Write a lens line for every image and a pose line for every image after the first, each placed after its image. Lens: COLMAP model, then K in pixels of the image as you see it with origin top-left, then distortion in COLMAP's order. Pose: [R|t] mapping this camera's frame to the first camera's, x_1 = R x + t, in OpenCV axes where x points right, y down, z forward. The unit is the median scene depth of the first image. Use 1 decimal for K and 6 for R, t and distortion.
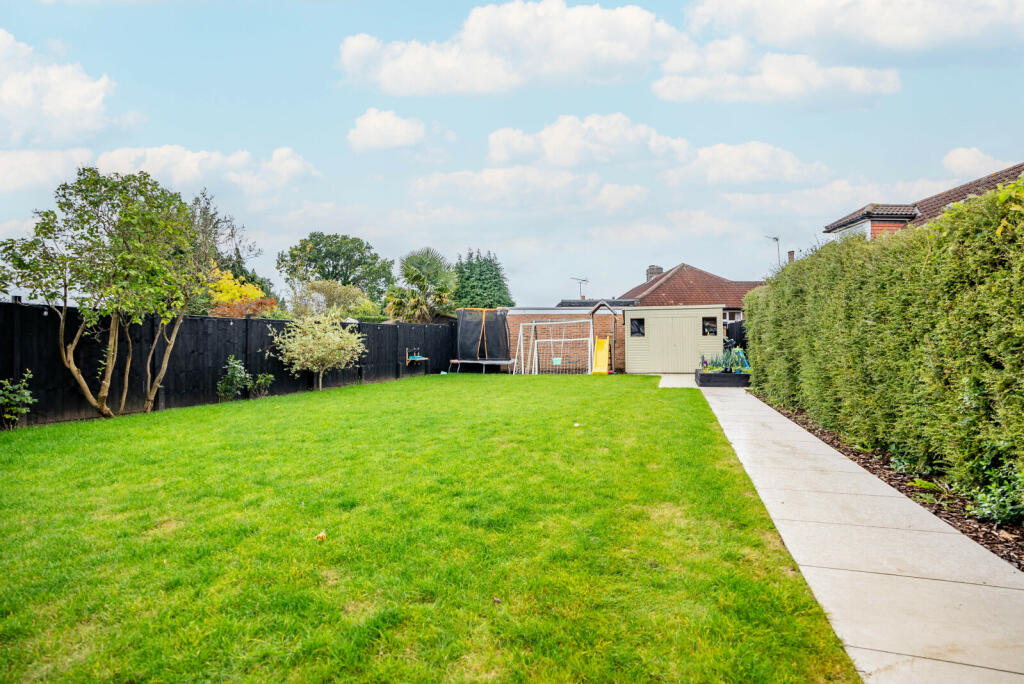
lens RADIAL K [[467.6, 0, 544.5], [0, 467.6, 345.4], [0, 0, 1]] dist [0.012891, 0.000478]
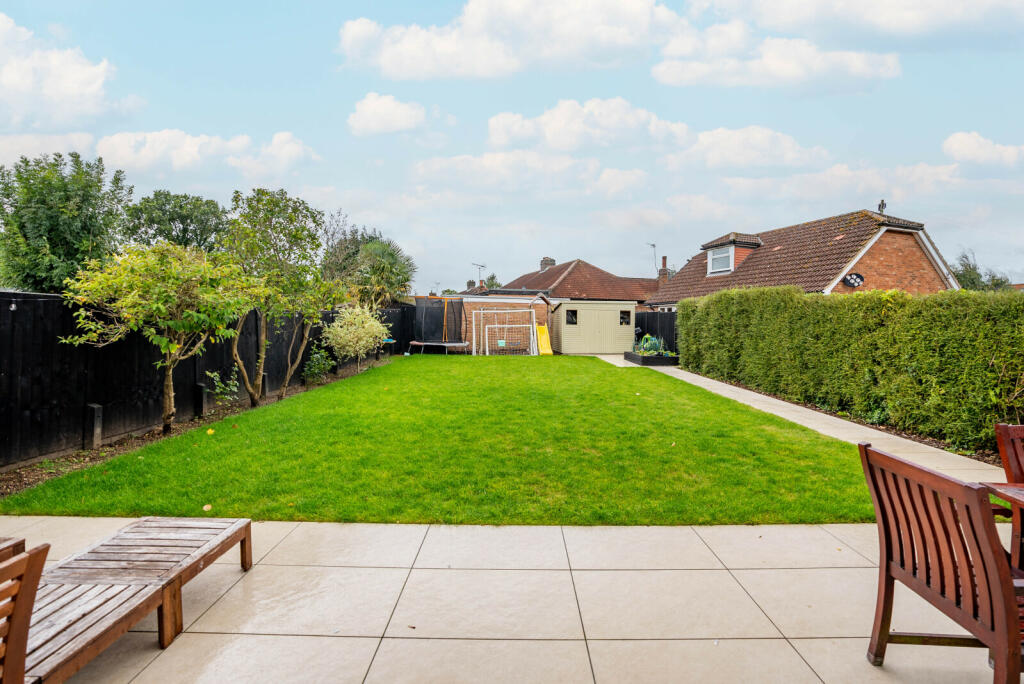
lens RADIAL K [[467.6, 0, 513.0], [0, 467.6, 337.8], [0, 0, 1]] dist [0.012891, 0.000478]
pose [[0.961616, 0.005809, 0.274336, -0.290629], [-0.017036, 0.999111, 0.038559, -0.029015], [-0.273868, -0.041752, 0.960861, -0.159316]]
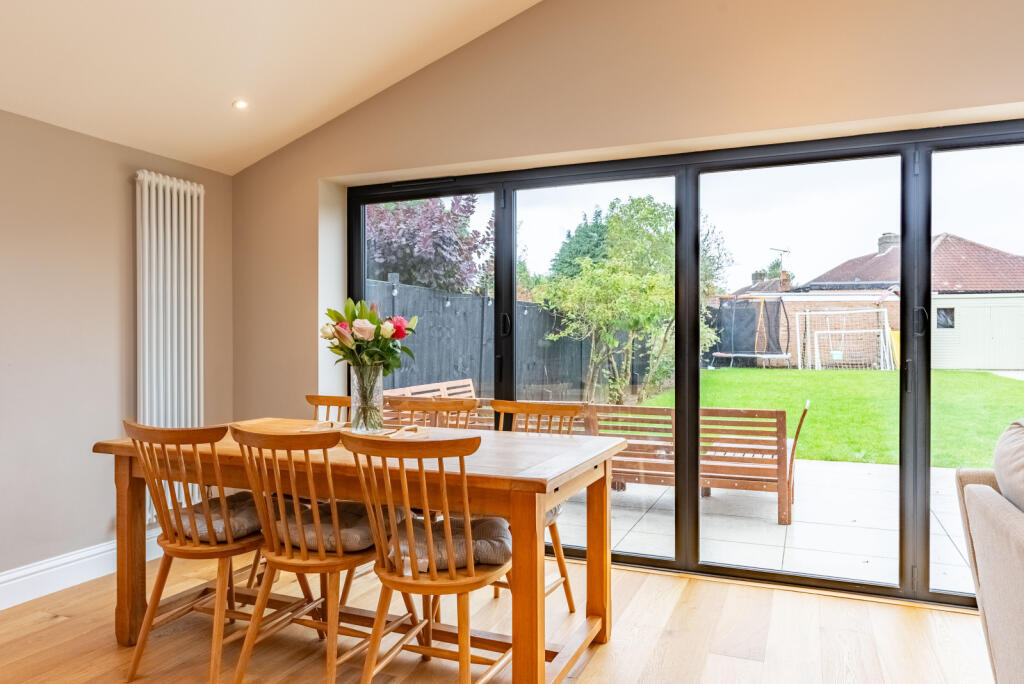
lens RADIAL K [[710.8, 0, 512.4], [0, 710.8, 343.7], [0, 0, 1]] dist [-0.000217, 0.000160]
pose [[0.994297, 0.003912, -0.106573, -0.468375], [-0.001962, 0.999829, 0.018389, -0.012727], [0.106627, -0.018075, 0.994135, -0.424174]]
